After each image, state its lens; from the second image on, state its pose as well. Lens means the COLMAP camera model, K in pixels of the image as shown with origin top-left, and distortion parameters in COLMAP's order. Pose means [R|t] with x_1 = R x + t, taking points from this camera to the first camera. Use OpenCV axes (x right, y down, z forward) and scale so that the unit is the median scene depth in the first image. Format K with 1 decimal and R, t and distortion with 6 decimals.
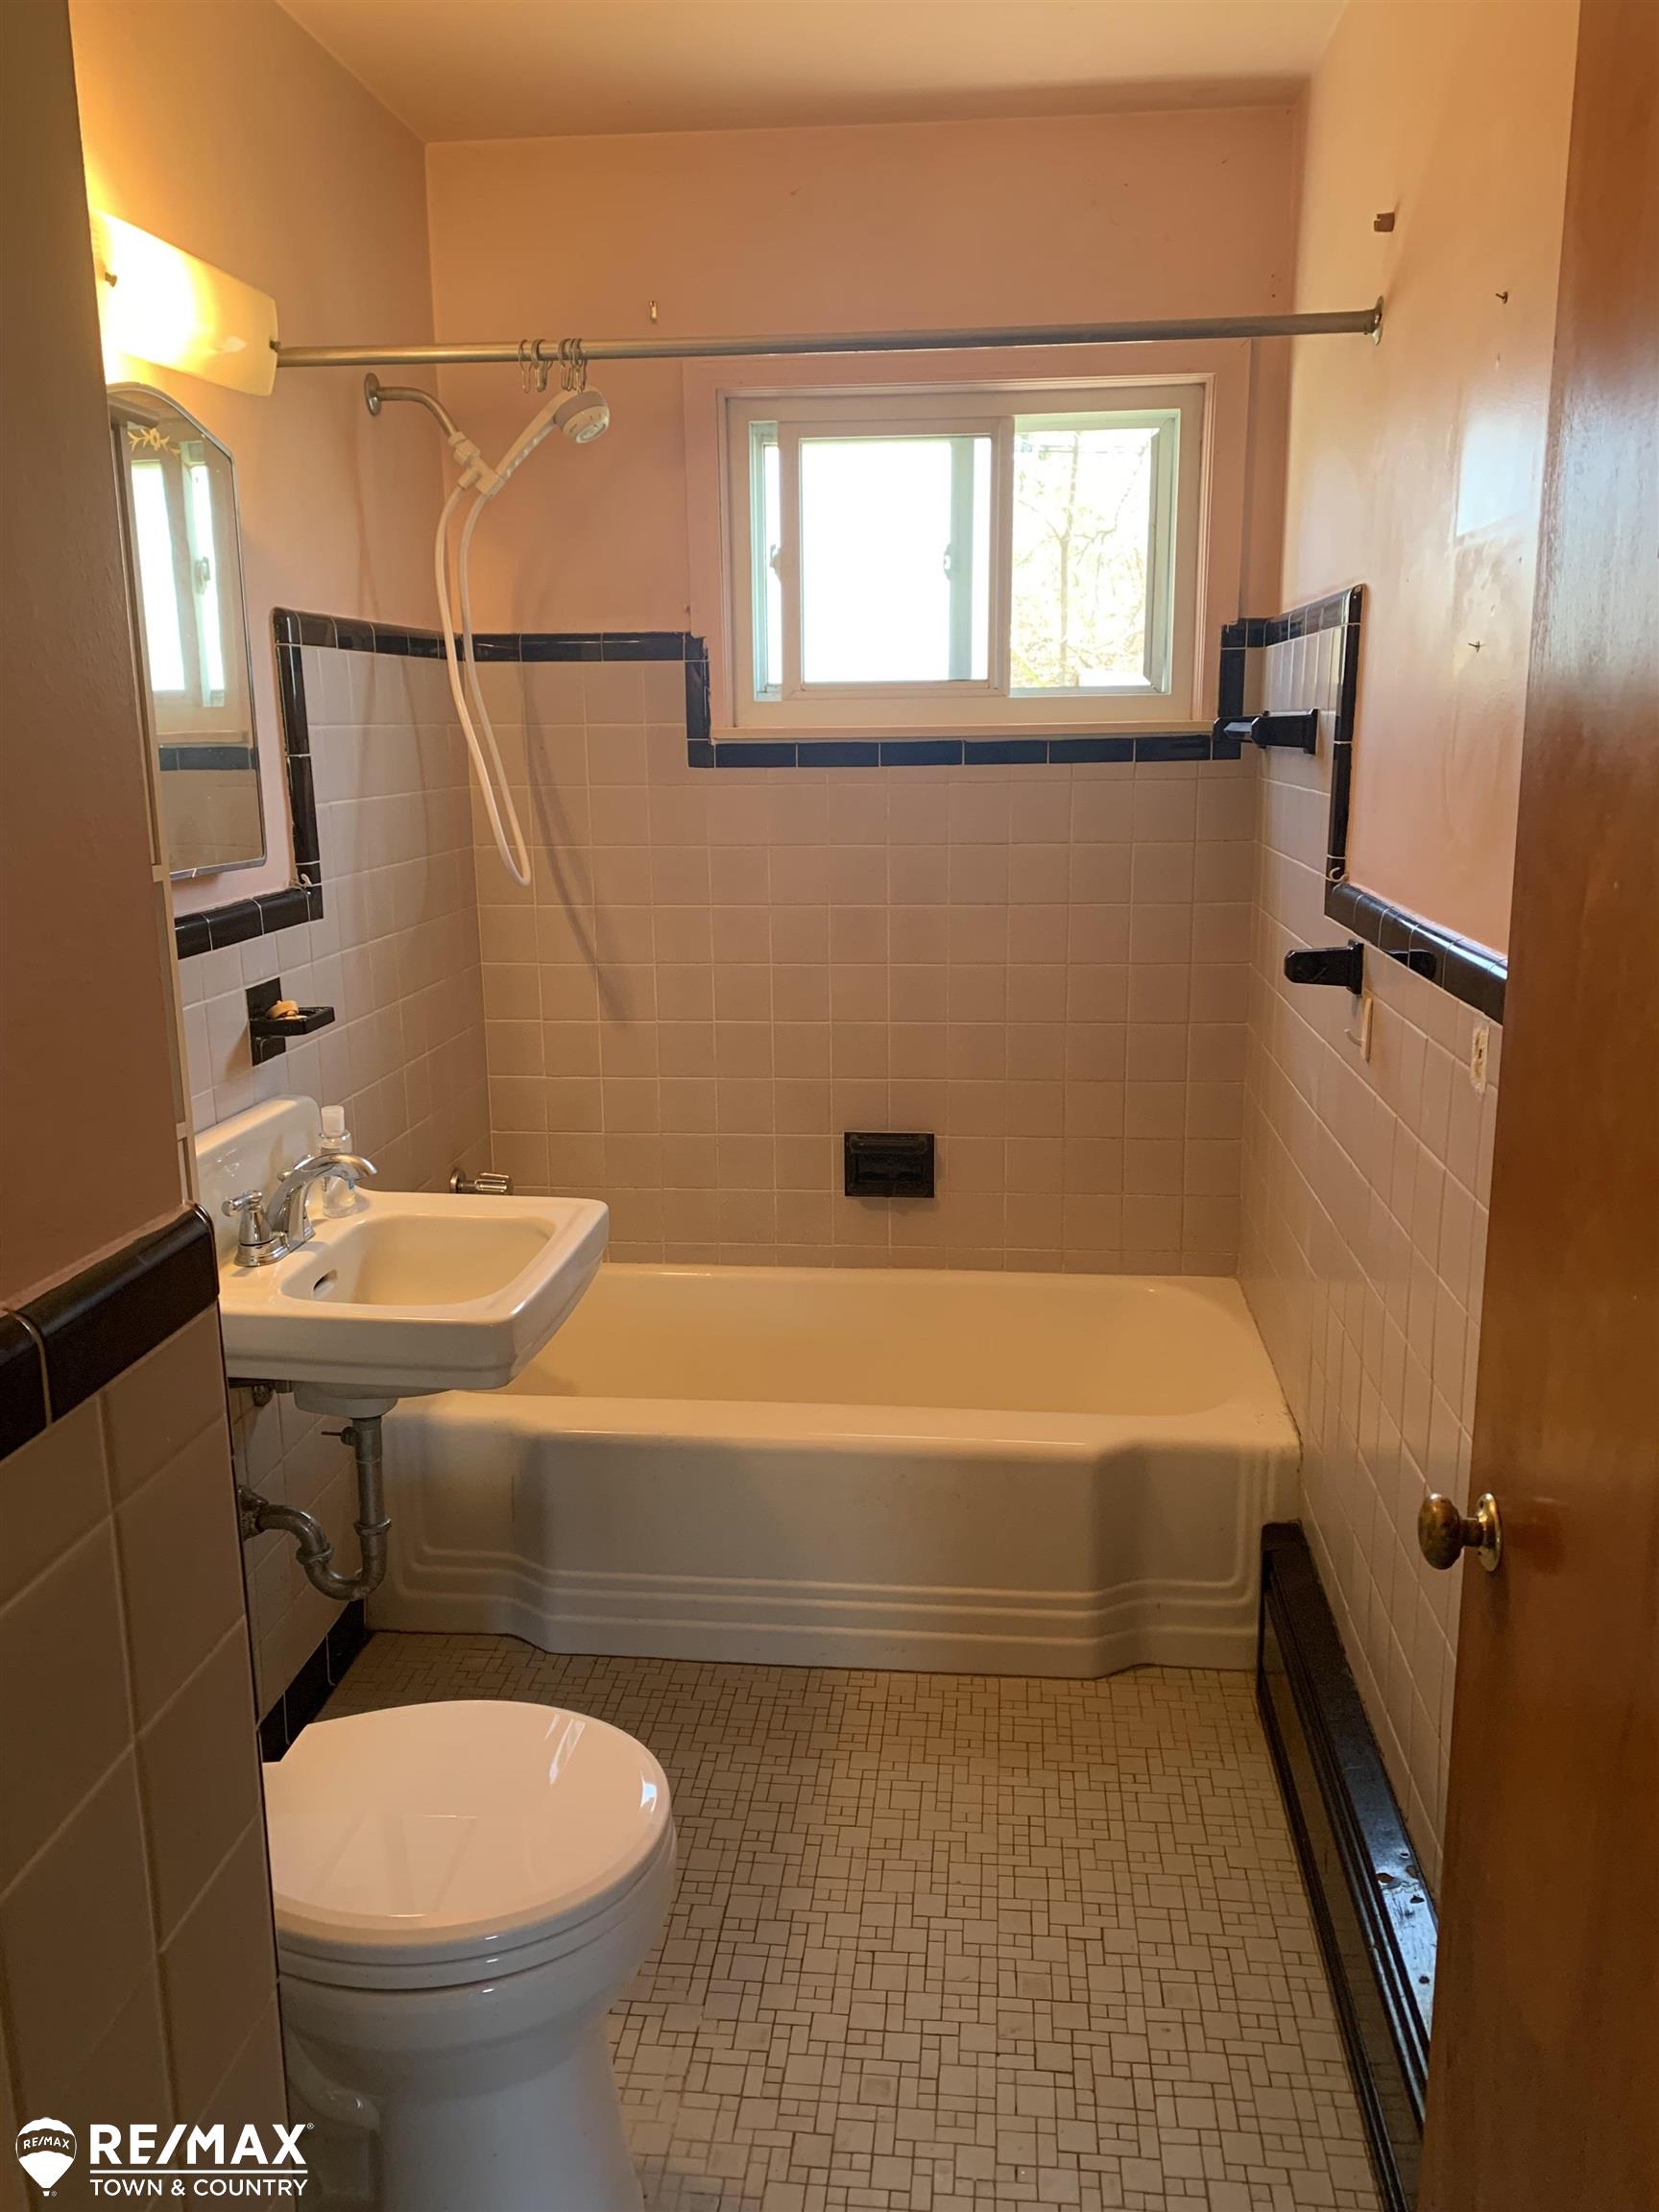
lens RADIAL K [[1696.2, 0, 828.9], [0, 1696.2, 1052.5], [0, 0, 1]] dist [0.119342, -0.375794]
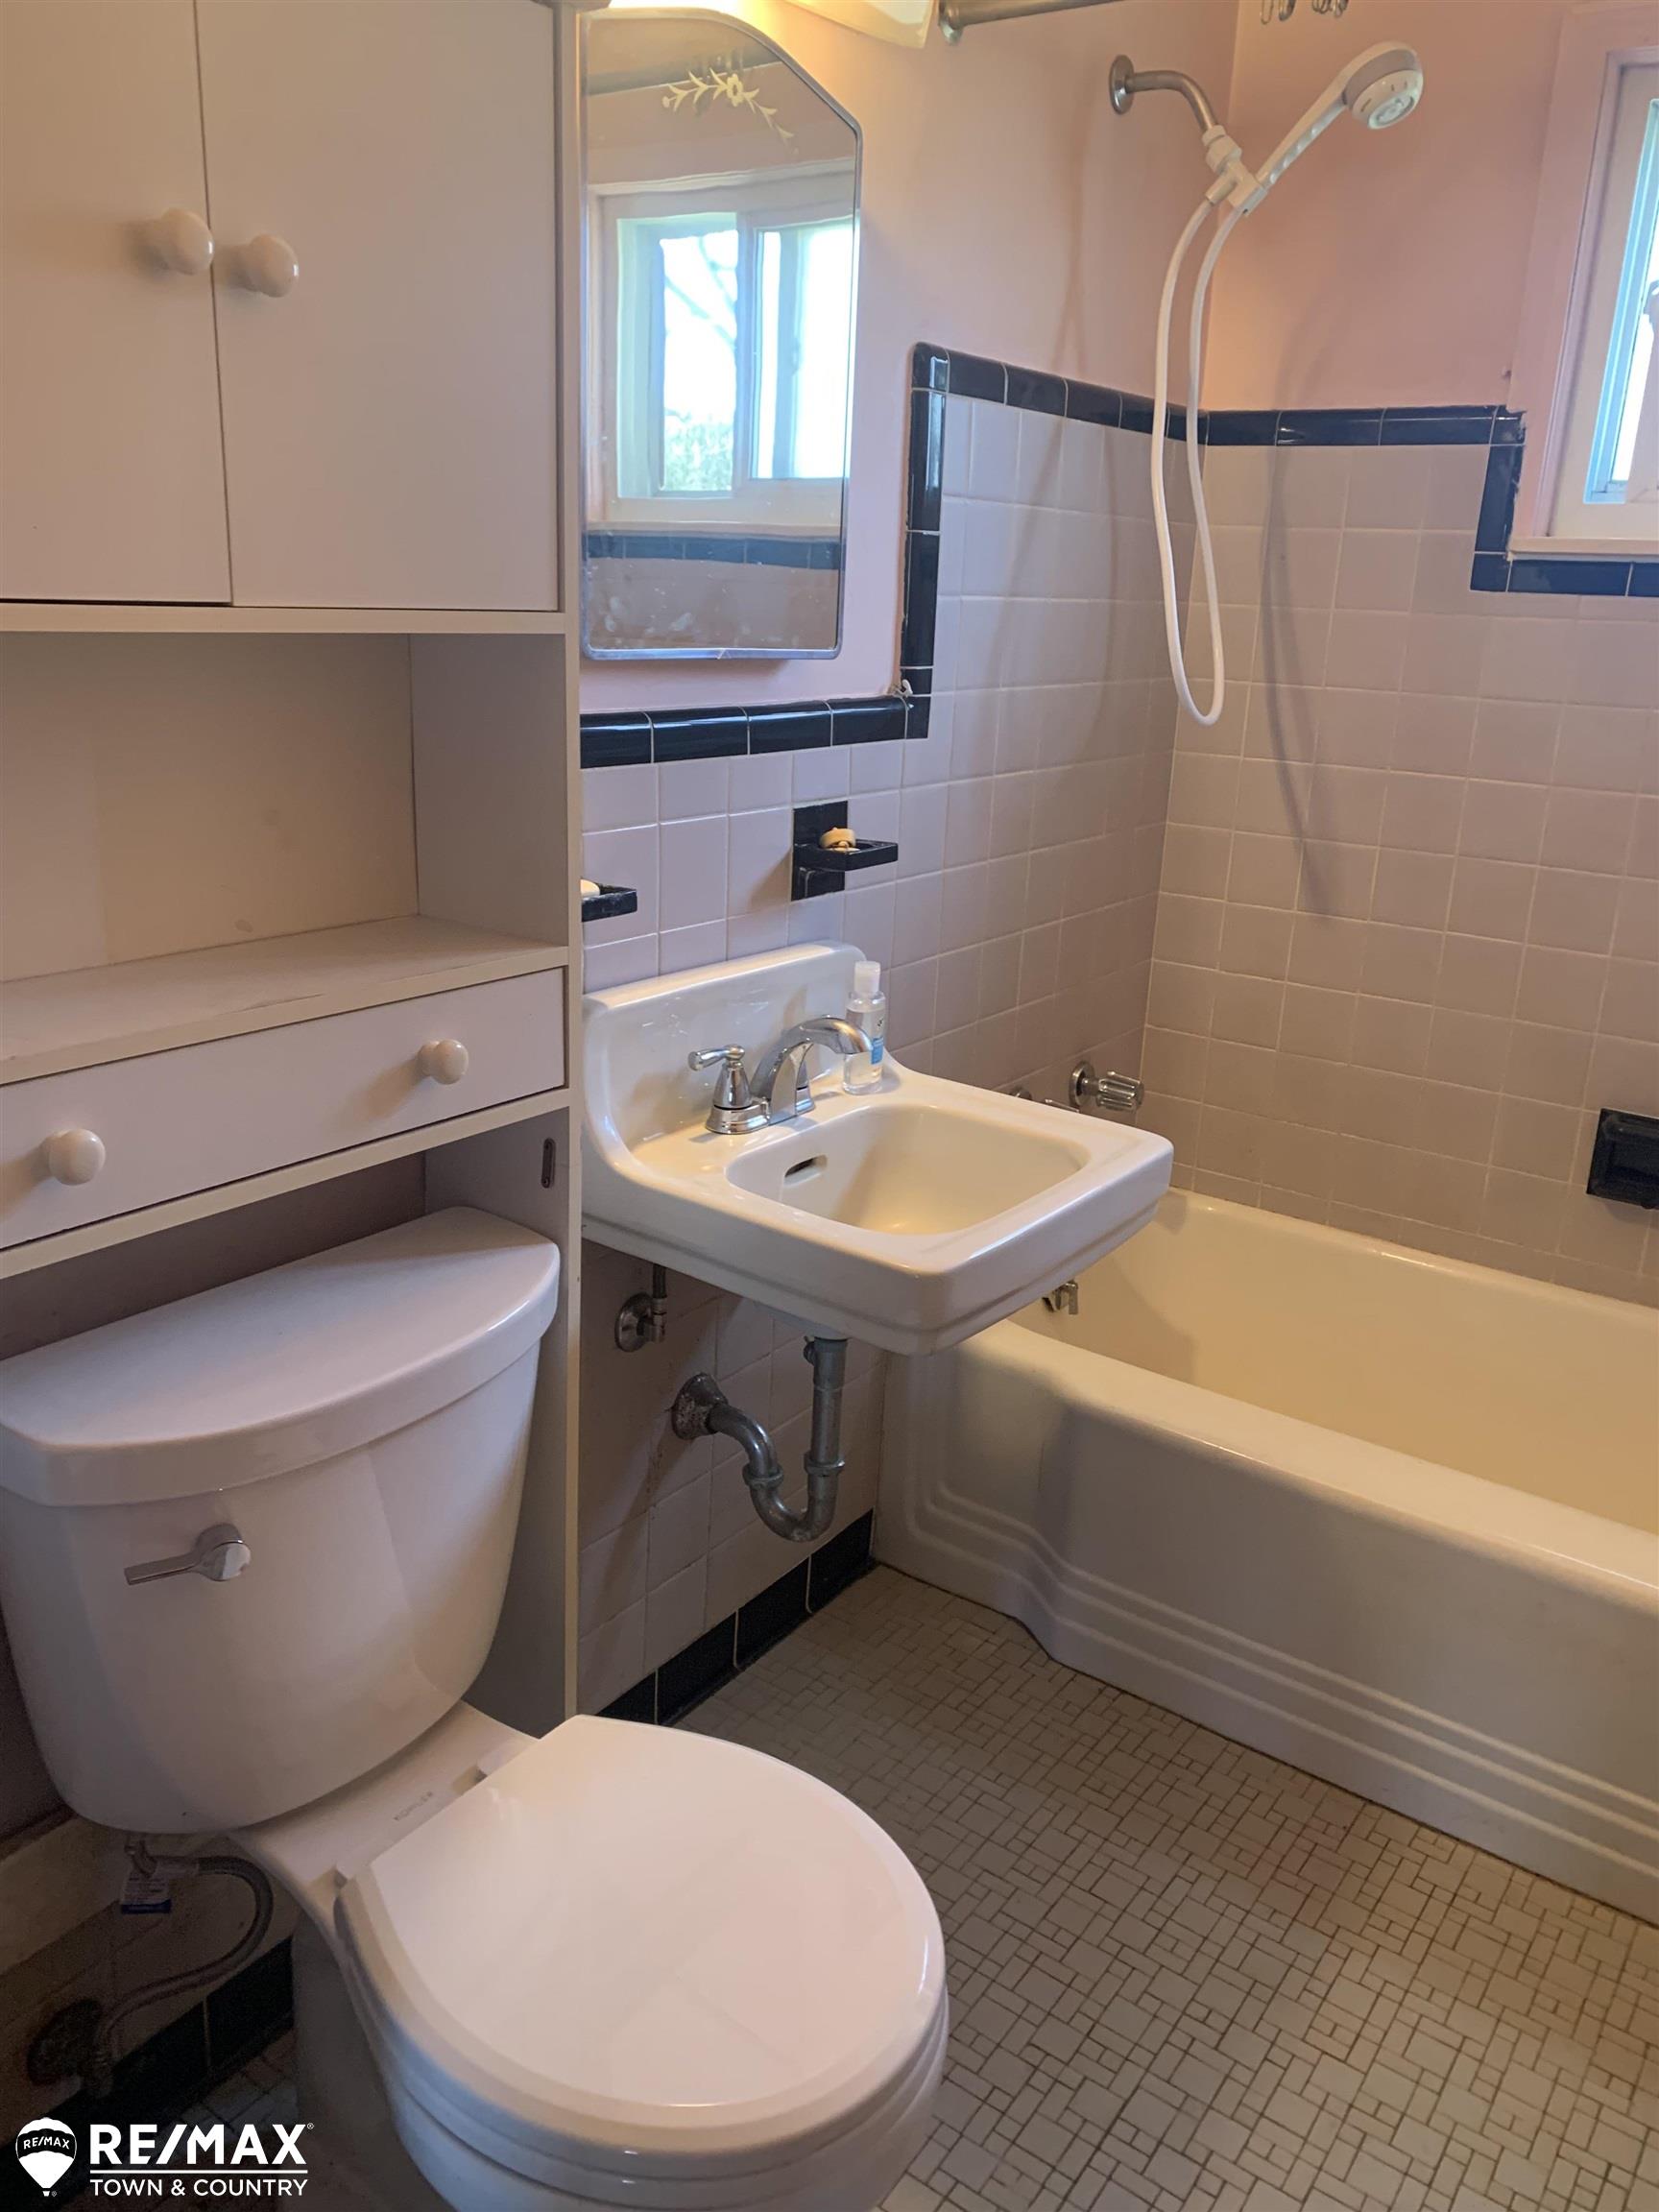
lens RADIAL K [[1685.0, 0, 828.0], [0, 1685.0, 1069.7], [0, 0, 1]] dist [0.039062, -0.035794]
pose [[0.863697, 0.182483, -0.469815, 0.080073], [-0.143919, 0.982637, 0.117094, -0.009095], [0.483026, -0.033518, 0.874964, 0.257877]]
